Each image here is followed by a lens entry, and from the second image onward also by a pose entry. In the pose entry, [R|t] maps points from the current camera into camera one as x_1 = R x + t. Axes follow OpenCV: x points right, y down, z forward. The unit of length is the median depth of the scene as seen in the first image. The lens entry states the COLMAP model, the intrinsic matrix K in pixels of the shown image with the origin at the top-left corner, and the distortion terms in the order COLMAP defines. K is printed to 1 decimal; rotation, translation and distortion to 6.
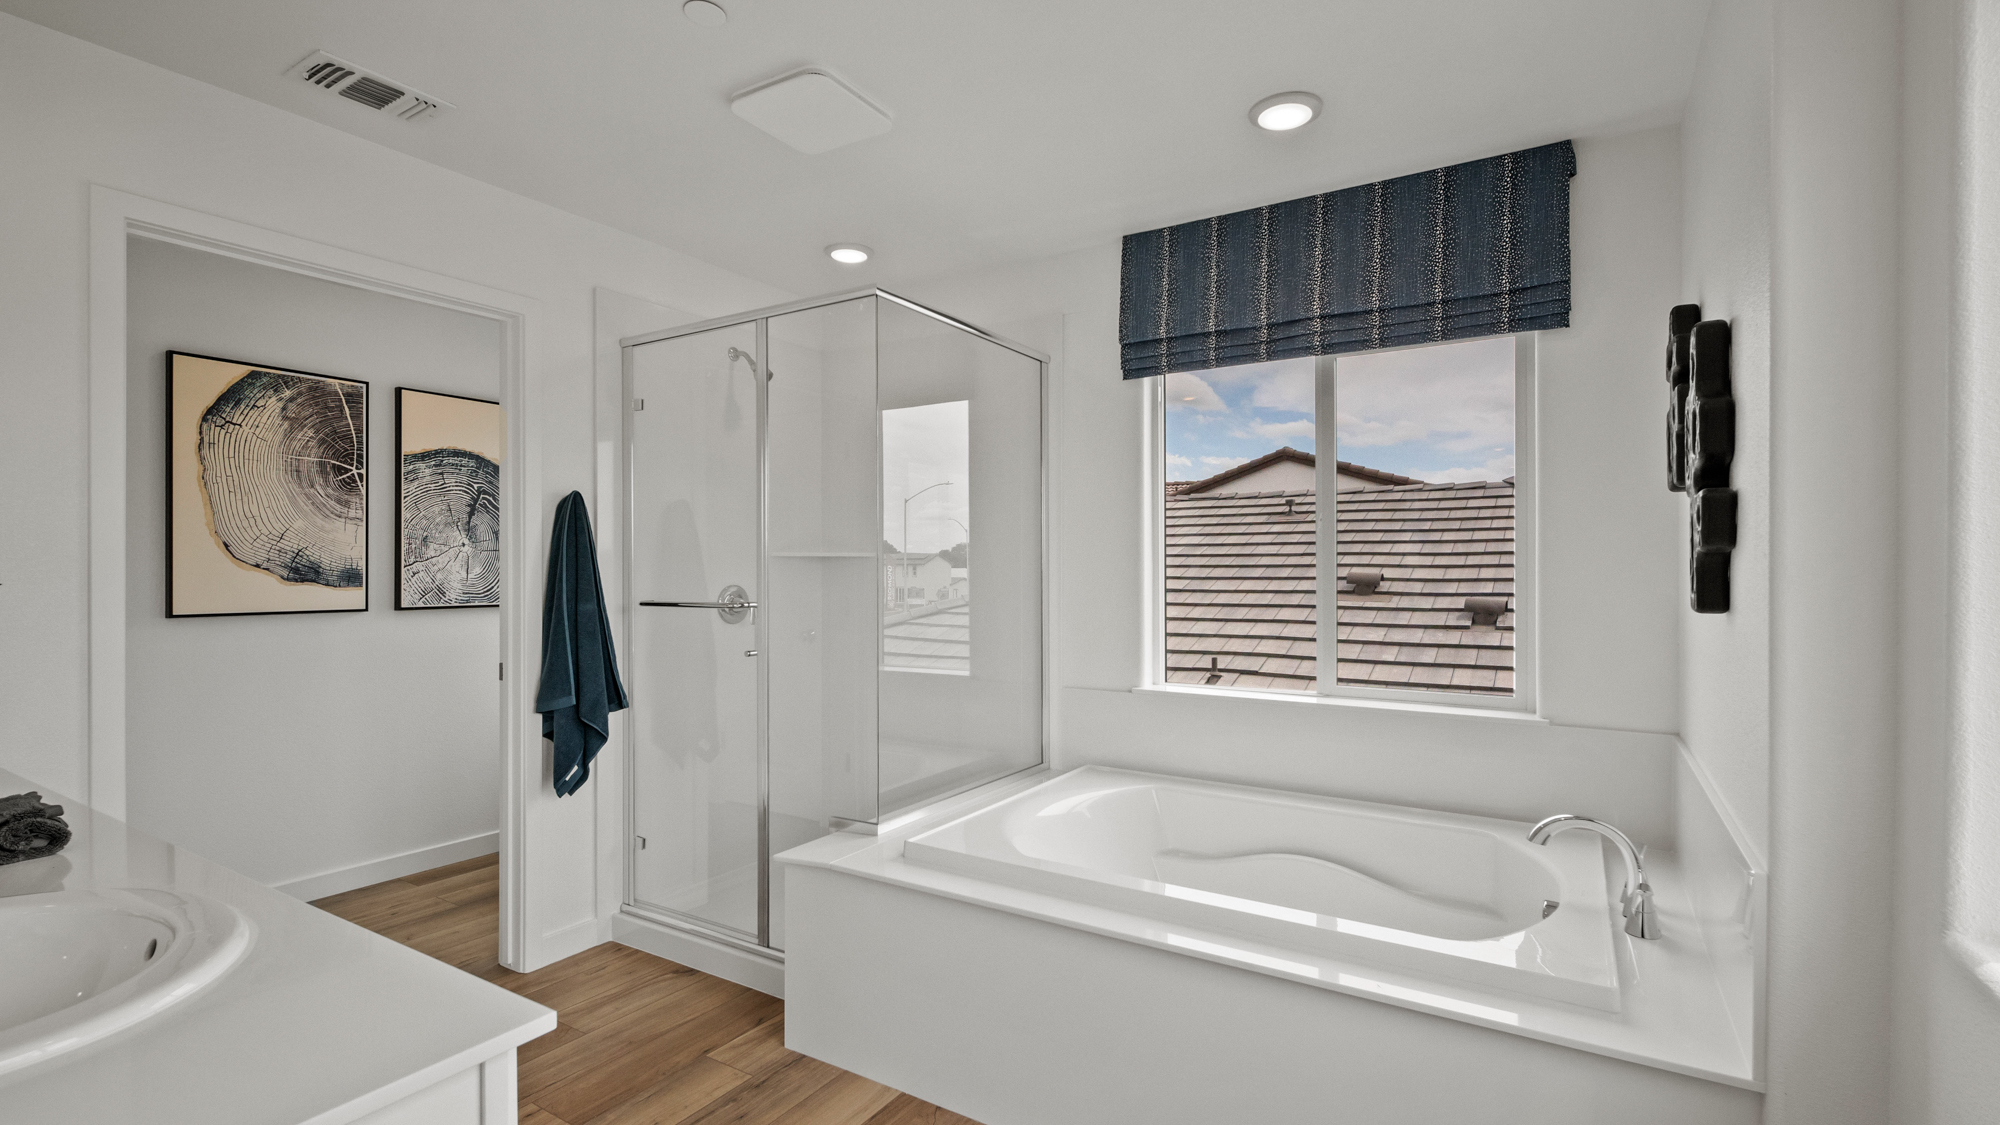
lens RADIAL K [[904.3, 0, 990.3], [0, 904.3, 580.5], [0, 0, 1]] dist [0.000496, -0.000680]
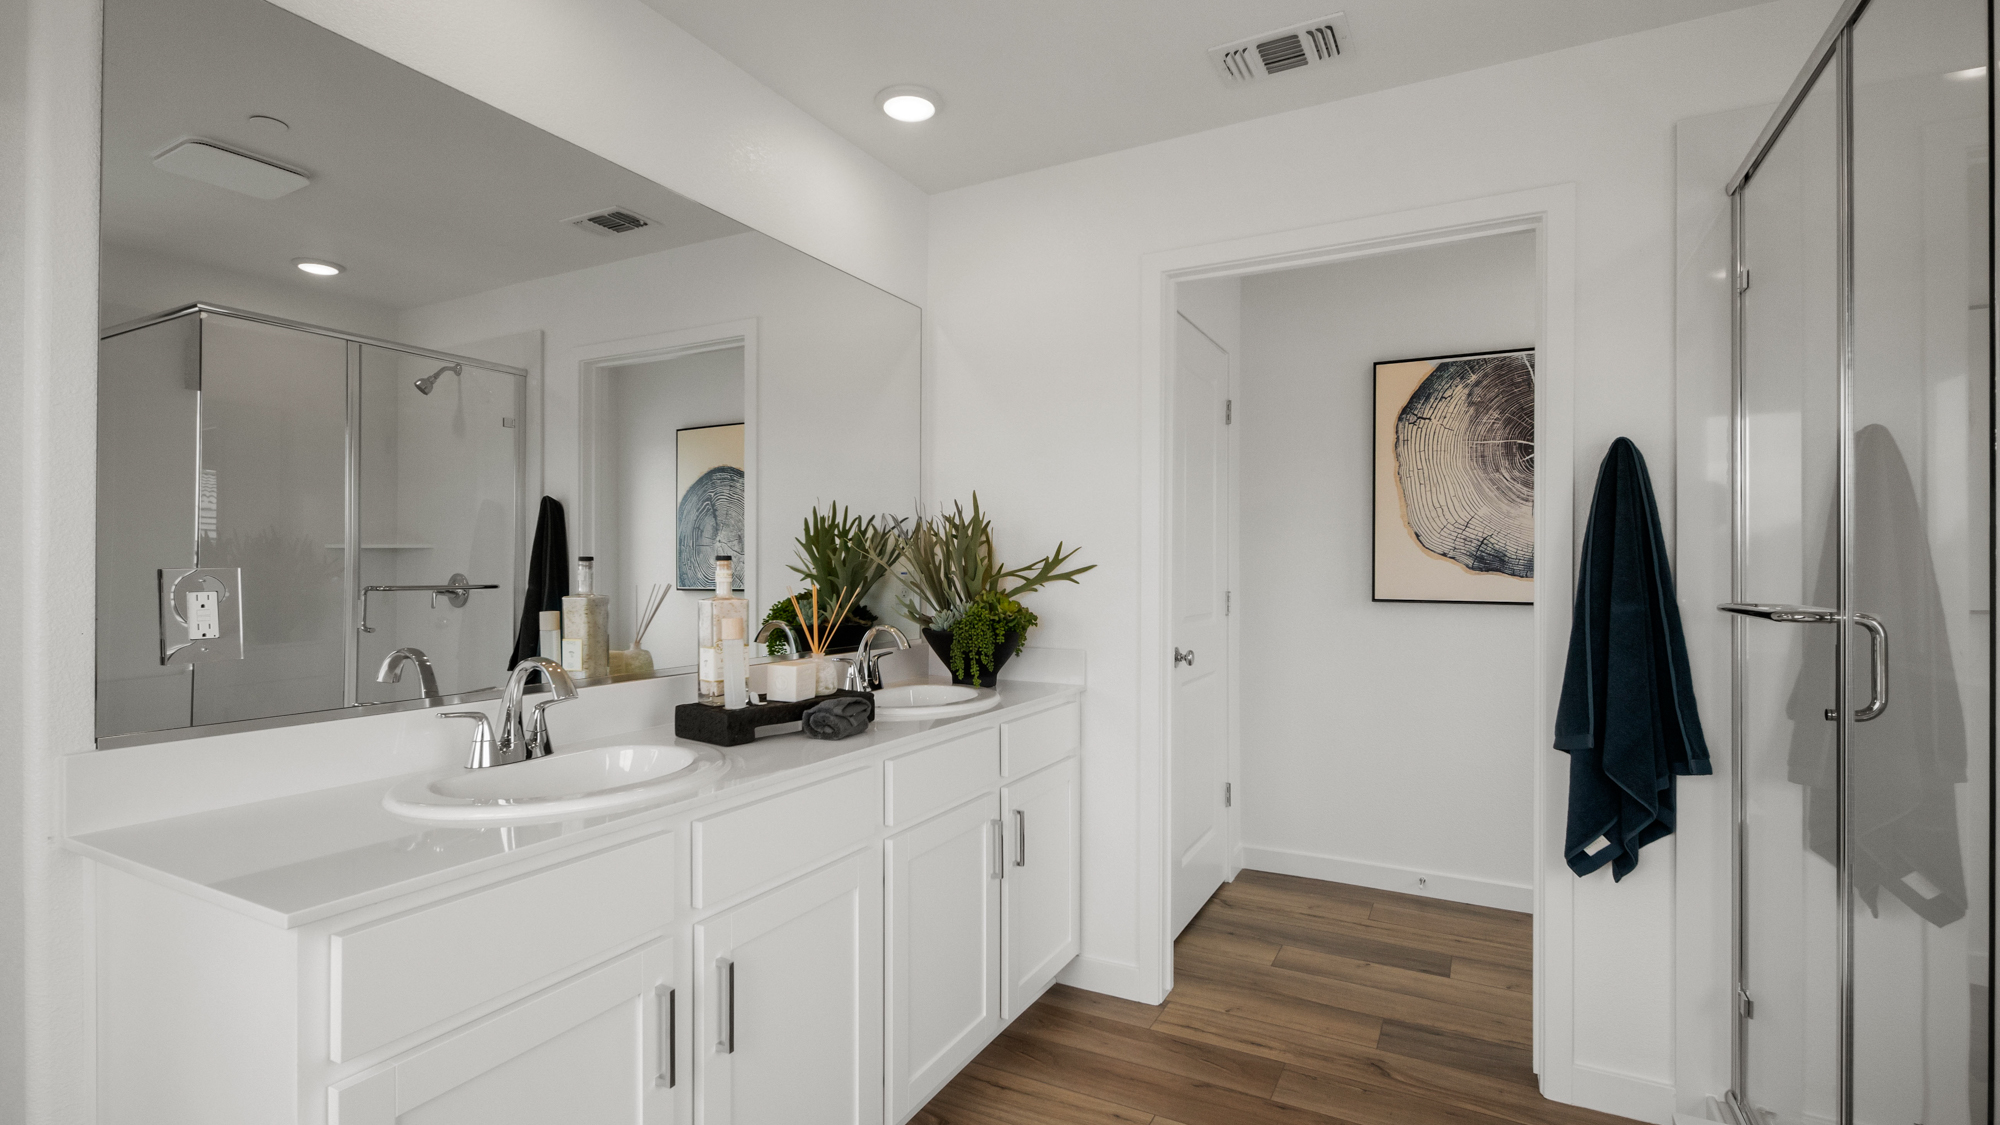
lens RADIAL K [[904.3, 0, 990.3], [0, 904.3, 580.5], [0, 0, 1]] dist [0.000496, -0.000680]
pose [[0.046022, 0.015900, -0.998814, 0.180592], [-0.020520, 0.999677, 0.014968, 0.008159], [0.998730, 0.019807, 0.046333, 0.439136]]
